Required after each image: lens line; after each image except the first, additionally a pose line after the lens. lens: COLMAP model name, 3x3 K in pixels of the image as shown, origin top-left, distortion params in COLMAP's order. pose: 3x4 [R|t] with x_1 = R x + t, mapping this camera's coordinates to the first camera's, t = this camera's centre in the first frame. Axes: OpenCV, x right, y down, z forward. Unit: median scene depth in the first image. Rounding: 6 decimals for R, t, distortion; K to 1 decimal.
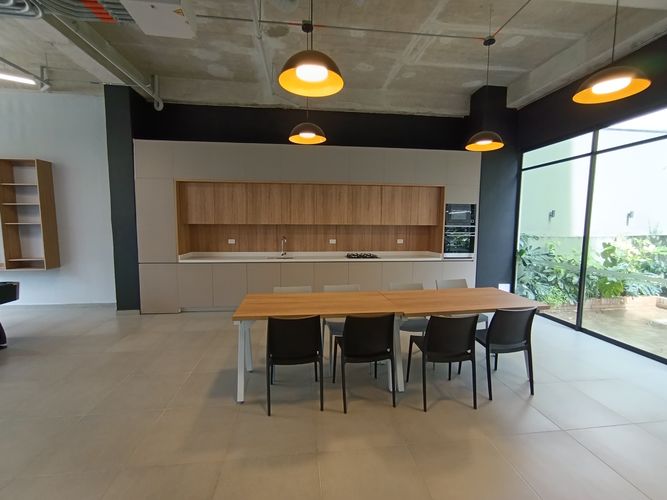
lens RADIAL K [[302.0, 0, 334.2], [0, 302.0, 252.1], [0, 0, 1]] dist [-0.009908, 0.005601]
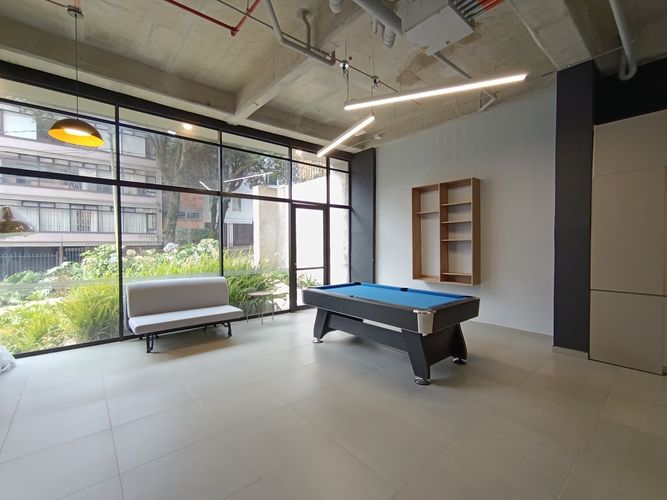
lens RADIAL K [[302.0, 0, 333.4], [0, 302.0, 249.2], [0, 0, 1]] dist [-0.009908, 0.005601]
pose [[0.553540, 0.003013, -0.832817, -0.352332], [-0.074189, 0.996196, -0.045707, 0.017290], [0.829512, 0.087086, 0.551658, 0.051142]]
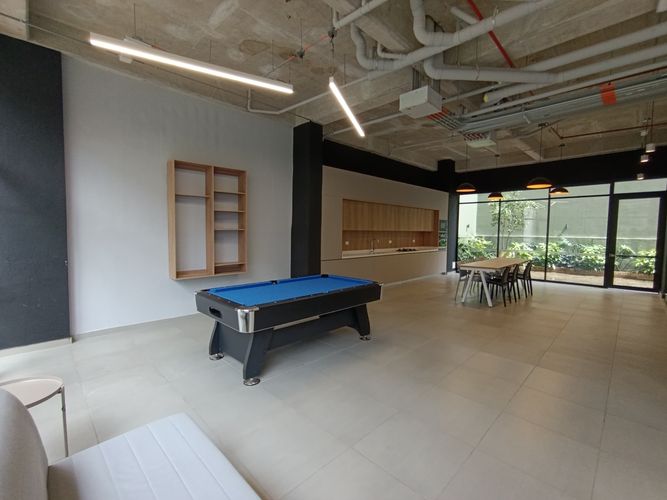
lens RADIAL K [[302.0, 0, 335.6], [0, 302.0, 247.5], [0, 0, 1]] dist [-0.009908, 0.005601]
pose [[0.785579, -0.032415, 0.617912, -1.251944], [0.058644, 0.998032, -0.022202, 0.012761], [-0.615976, 0.053678, 0.785934, -0.037983]]
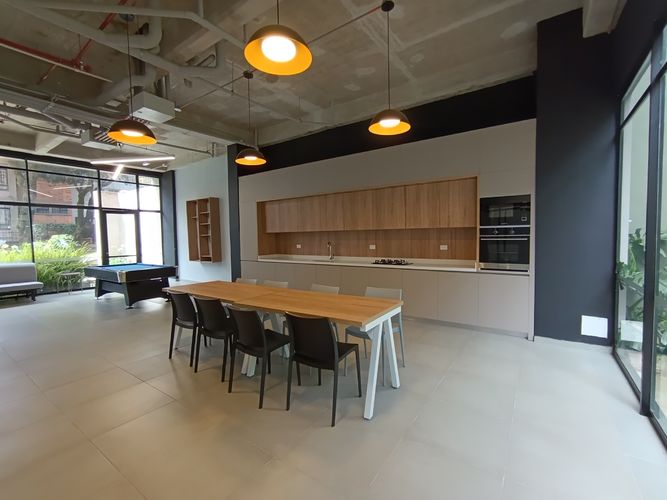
lens RADIAL K [[302.0, 0, 337.1], [0, 302.0, 252.1], [0, 0, 1]] dist [-0.009908, 0.005601]
pose [[0.745974, 0.015735, -0.665789, 0.609489], [-0.041368, 0.998885, -0.022744, 0.009270], [0.664689, 0.044508, 0.745793, 0.192098]]
